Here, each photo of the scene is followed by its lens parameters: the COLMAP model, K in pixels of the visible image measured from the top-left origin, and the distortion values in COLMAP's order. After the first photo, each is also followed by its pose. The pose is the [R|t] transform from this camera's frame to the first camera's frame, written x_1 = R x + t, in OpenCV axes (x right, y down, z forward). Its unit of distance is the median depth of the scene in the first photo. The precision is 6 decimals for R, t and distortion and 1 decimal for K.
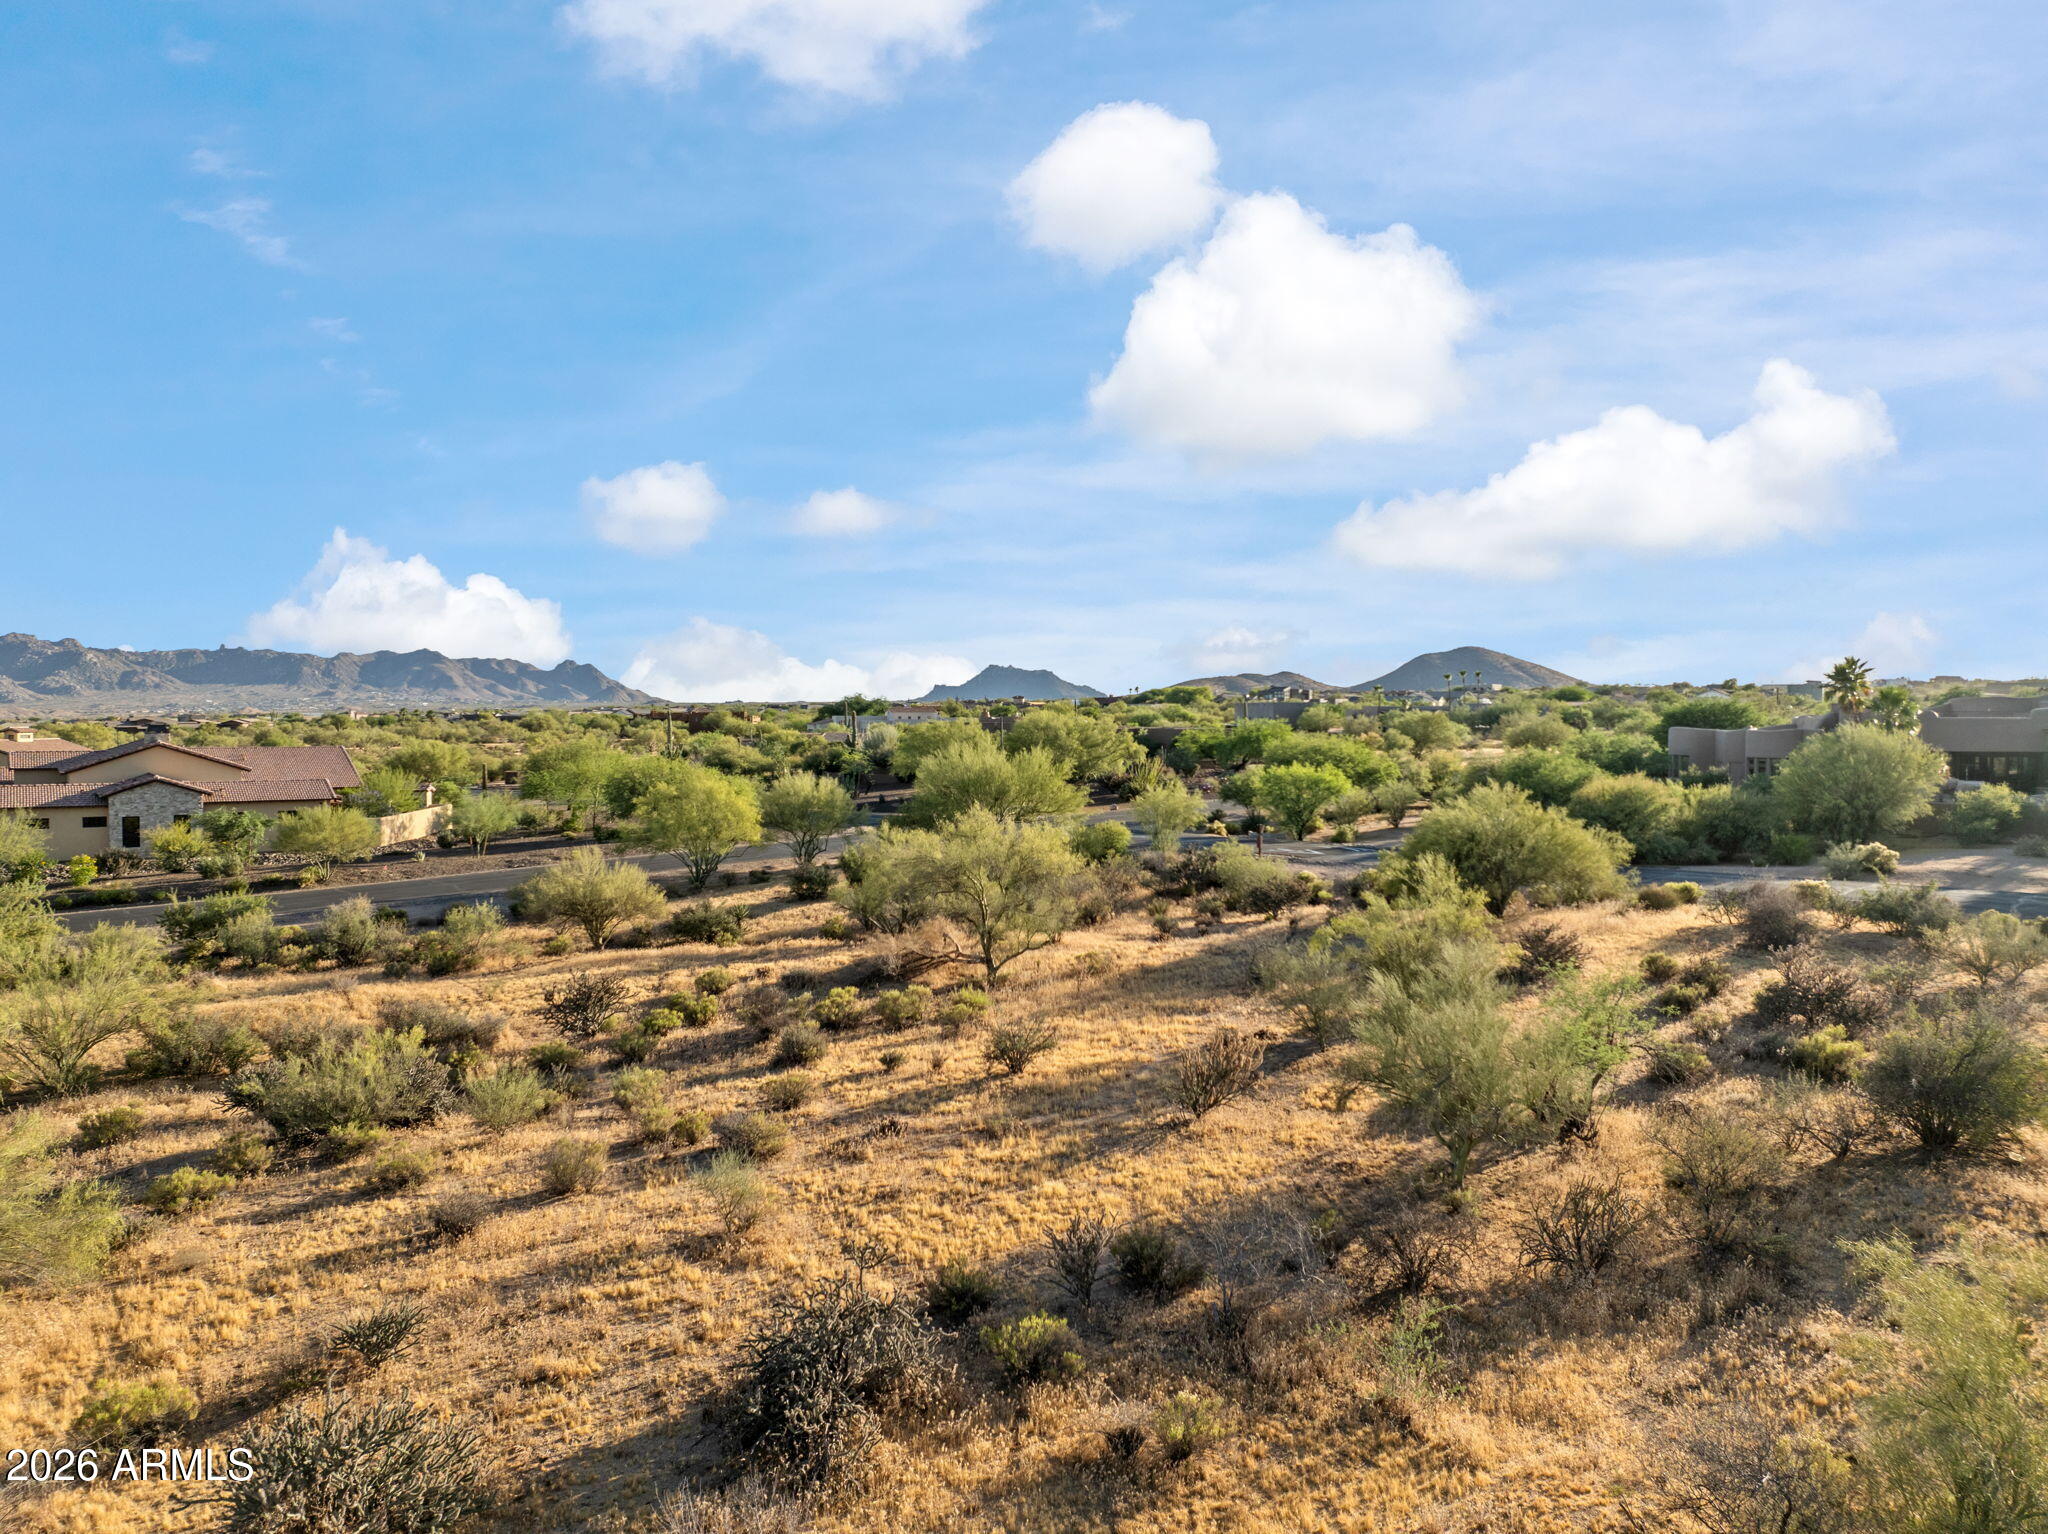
lens RADIAL K [[1442.0, 0, 1028.1], [0, 1442.0, 758.4], [0, 0, 1]] dist [-0.036683, 0.002955]
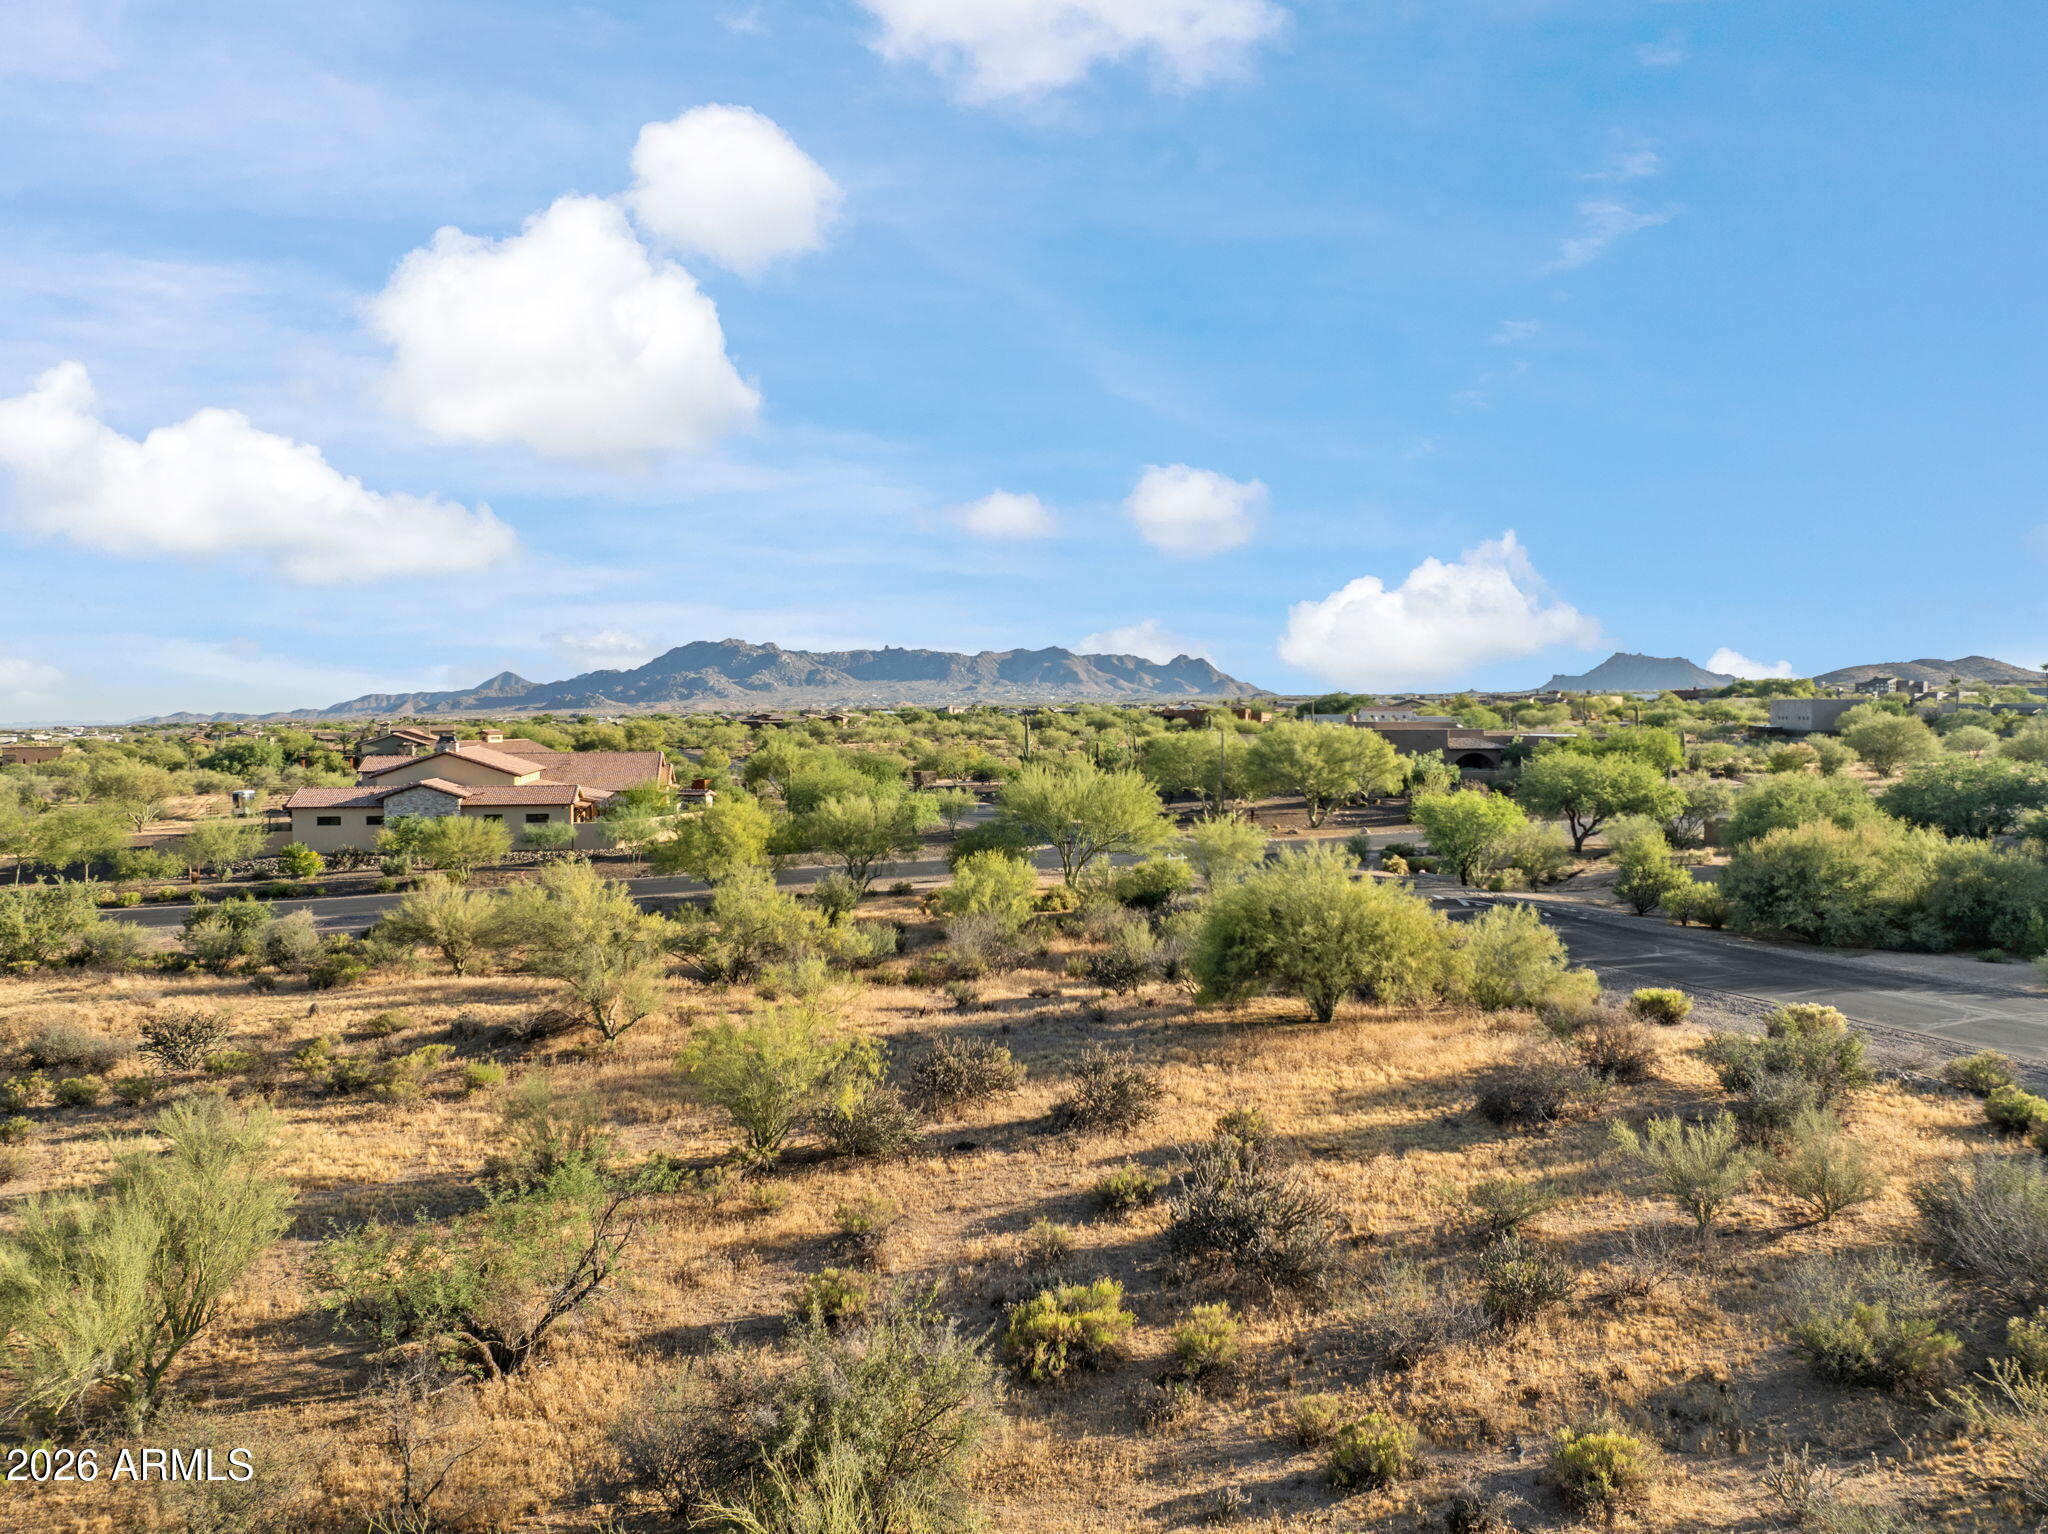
lens RADIAL K [[1442.0, 0, 1034.8], [0, 1442.0, 720.0], [0, 0, 1]] dist [-0.036683, 0.002955]
pose [[0.915437, 0.001975, -0.402456, 0.337369], [-0.010537, 0.999763, -0.019061, -0.022906], [0.402323, 0.021690, 0.915241, 0.160263]]
